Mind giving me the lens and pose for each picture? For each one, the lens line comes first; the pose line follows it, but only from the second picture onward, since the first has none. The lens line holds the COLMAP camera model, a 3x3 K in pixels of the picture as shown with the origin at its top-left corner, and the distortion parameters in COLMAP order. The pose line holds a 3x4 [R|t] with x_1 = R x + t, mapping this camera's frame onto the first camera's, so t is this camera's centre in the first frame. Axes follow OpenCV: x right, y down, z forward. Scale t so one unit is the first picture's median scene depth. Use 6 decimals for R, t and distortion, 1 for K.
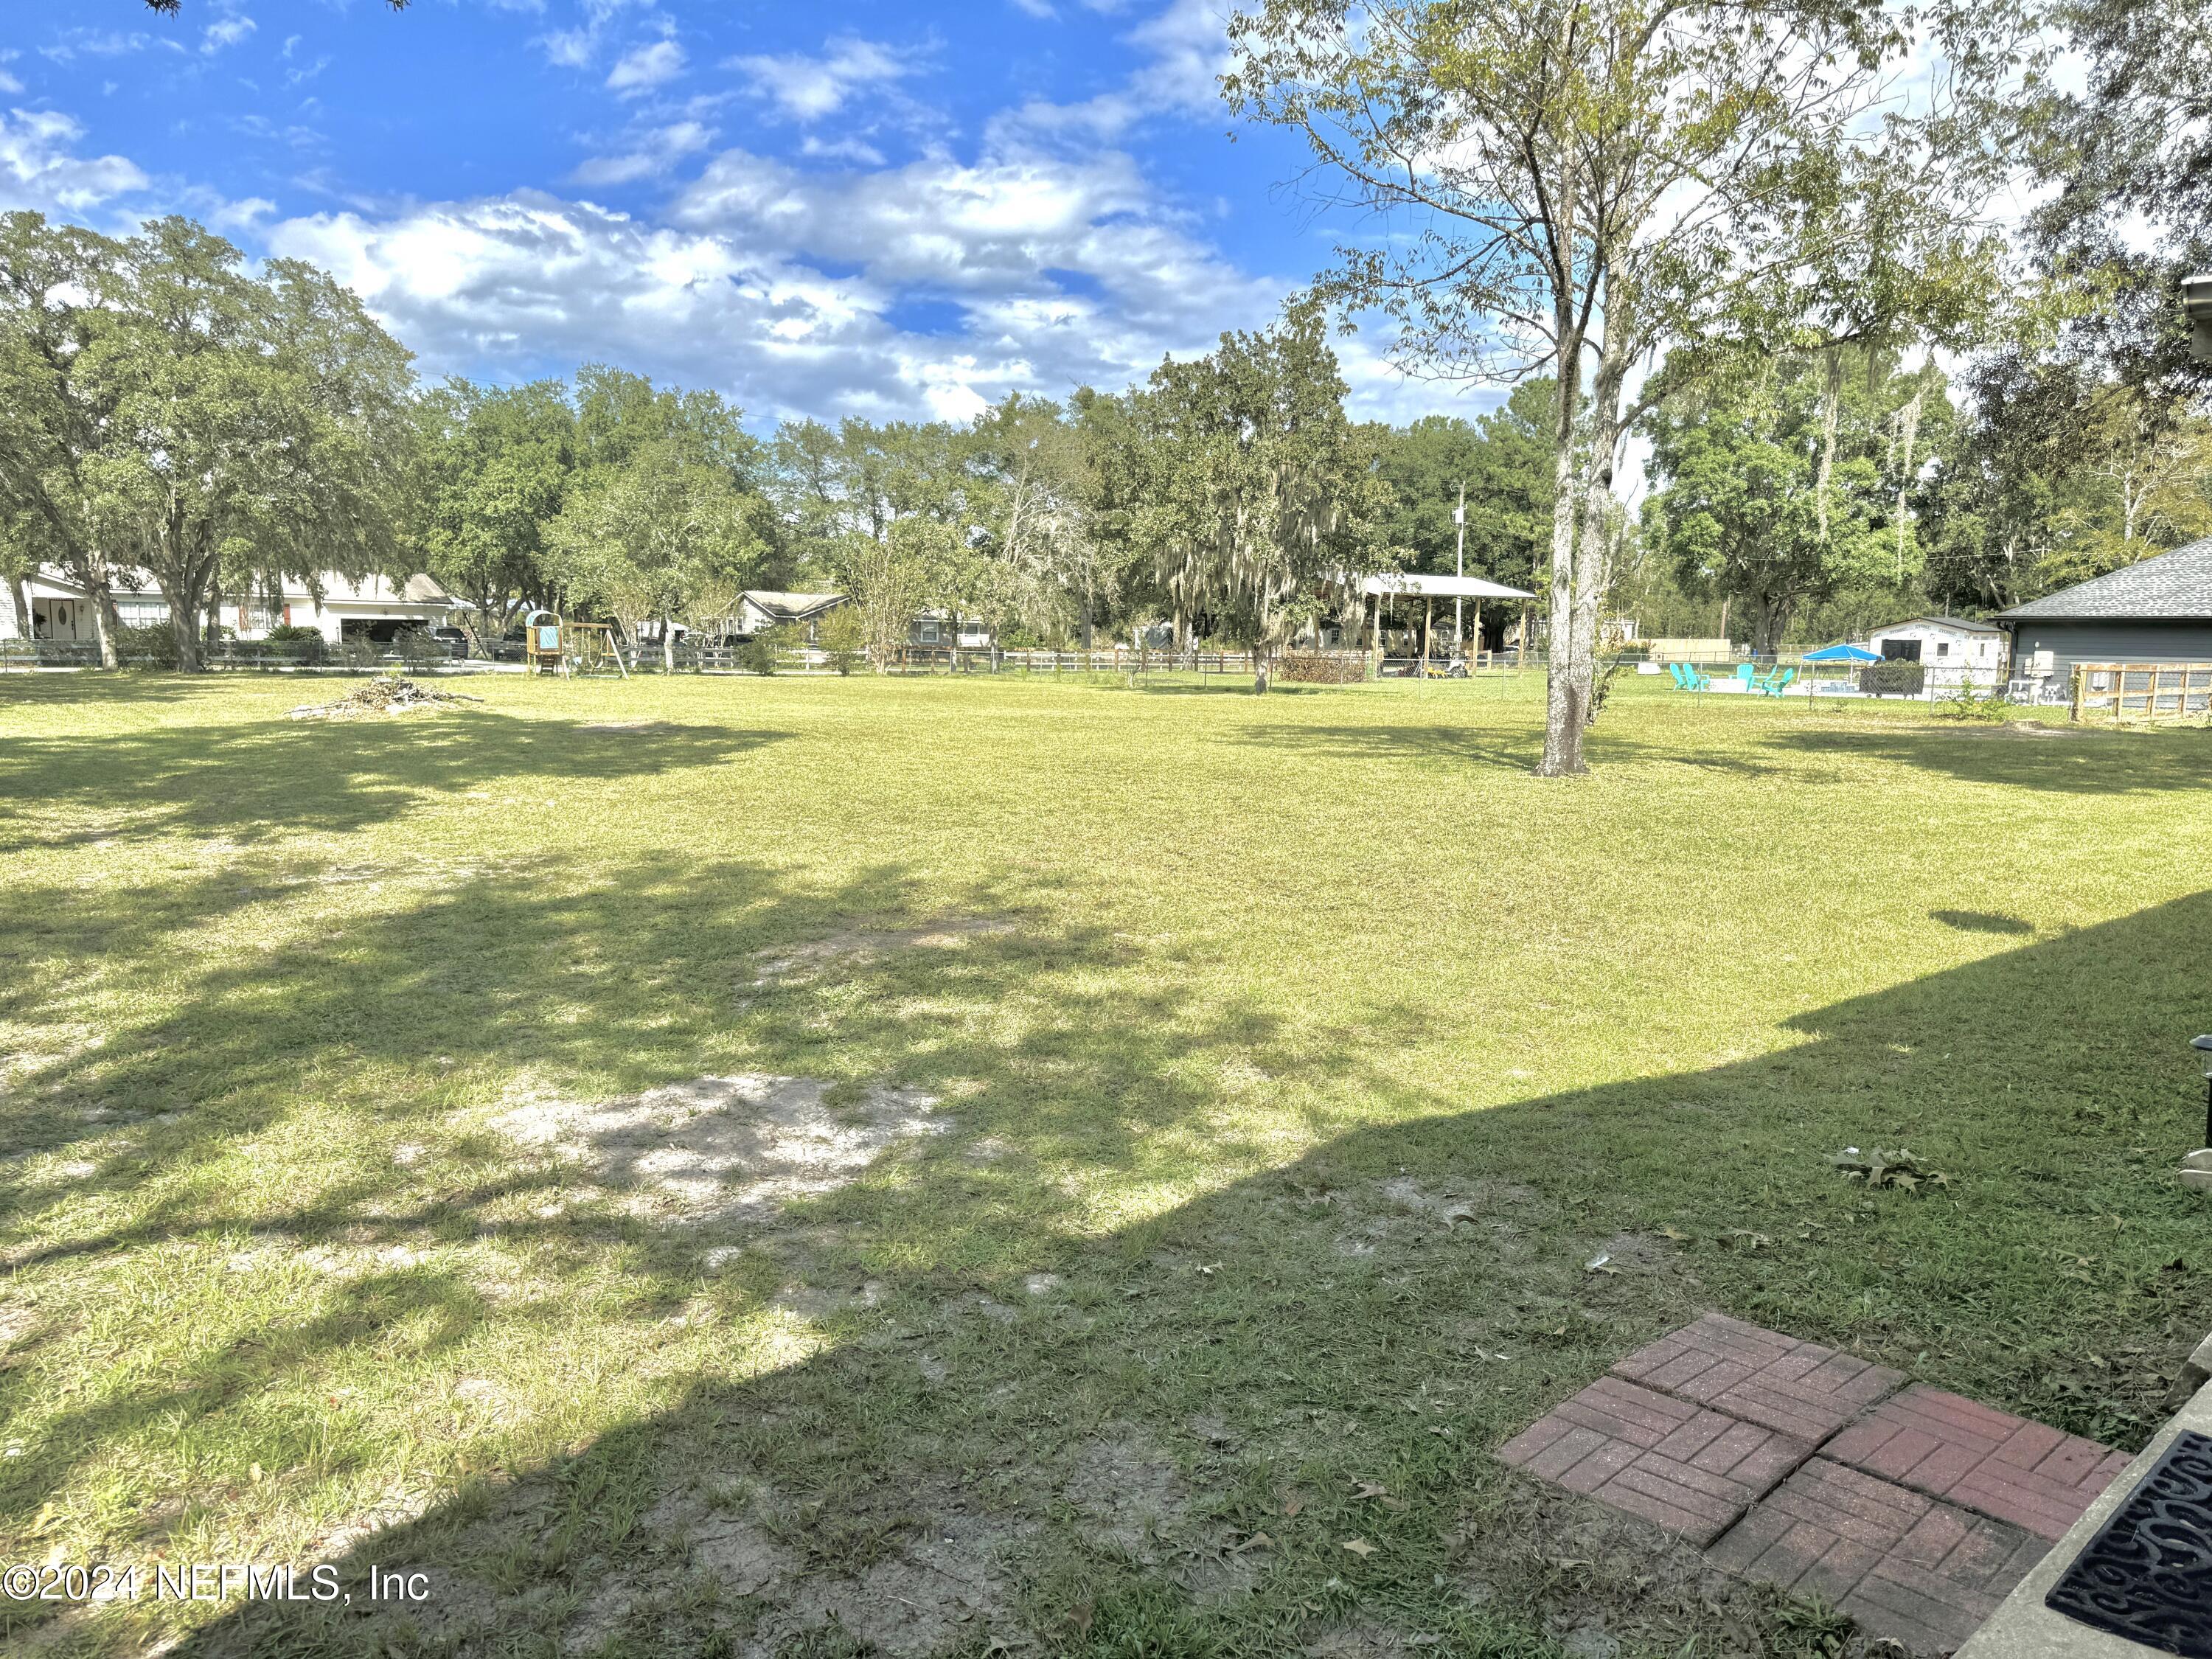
lens RADIAL K [[1556.1, 0, 1115.2], [0, 1556.1, 833.2], [0, 0, 1]] dist [0.022373, -0.030571]
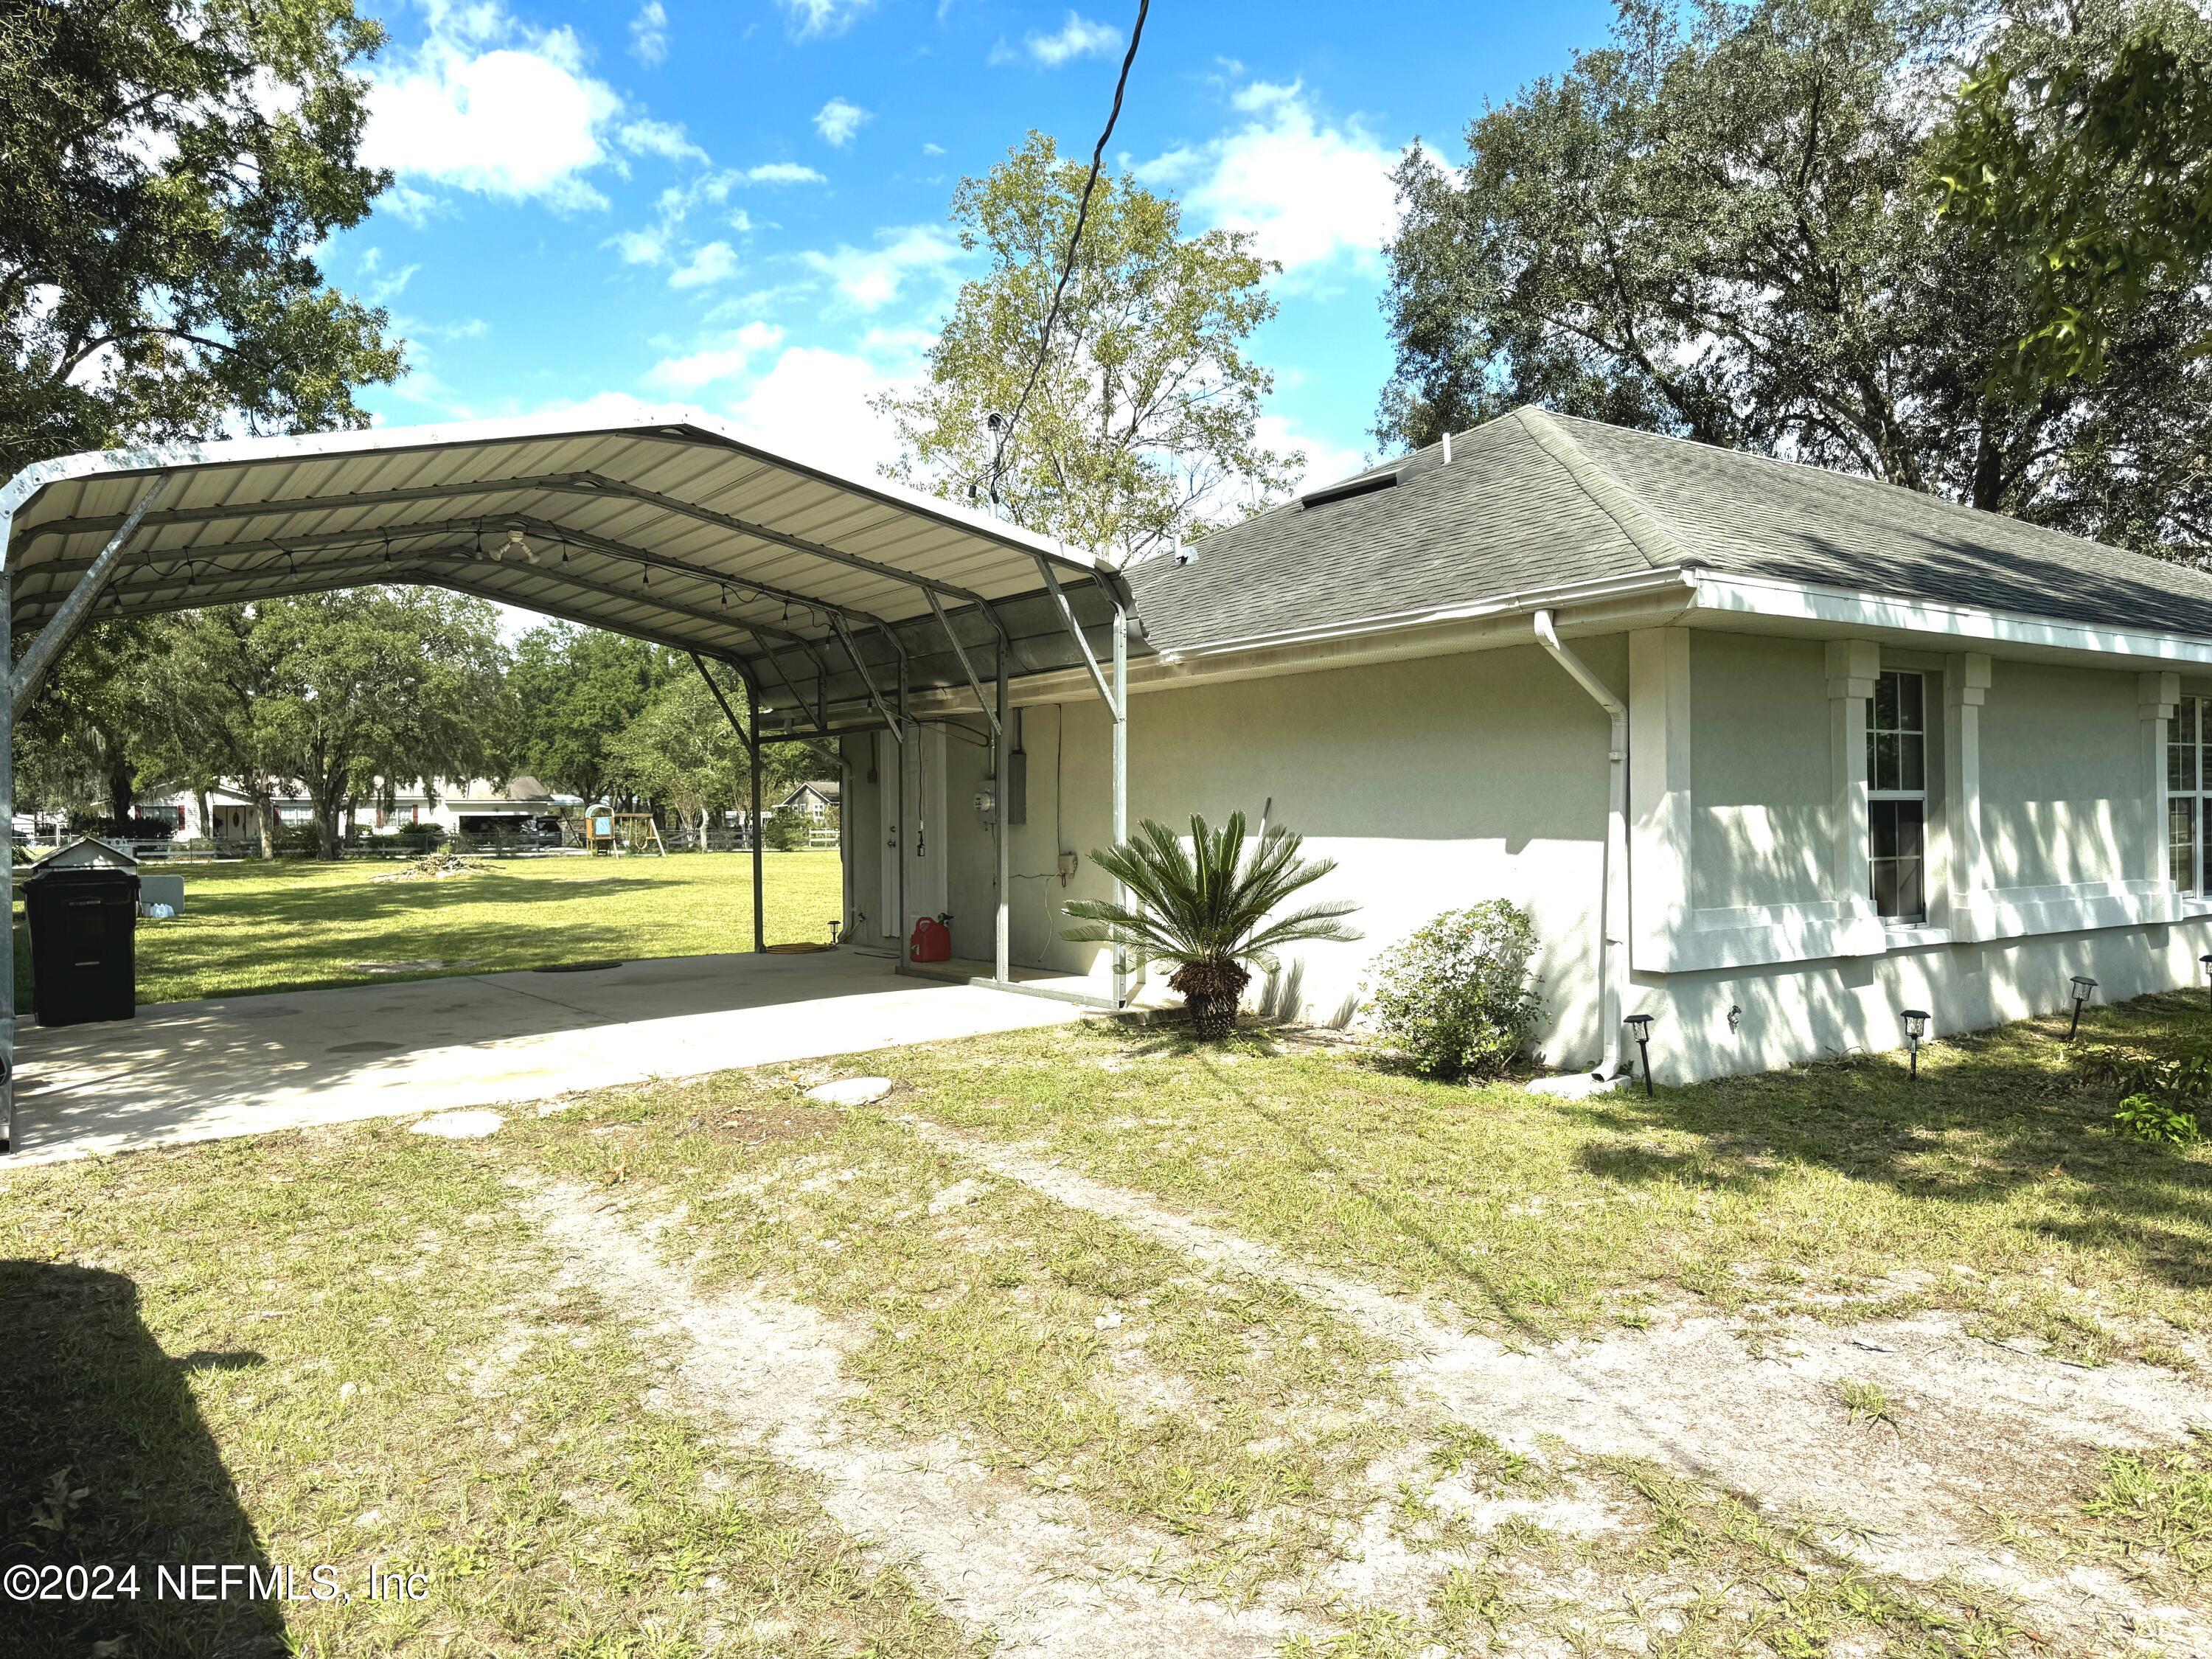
lens RADIAL K [[1543.3, 0, 1098.5], [0, 1543.3, 830.6], [0, 0, 1]] dist [0.125168, -0.222314]
pose [[0.995710, -0.026313, -0.088712, 0.138230], [0.015925, 0.993141, -0.115832, 0.029083], [0.091152, 0.113922, 0.989299, -0.198071]]
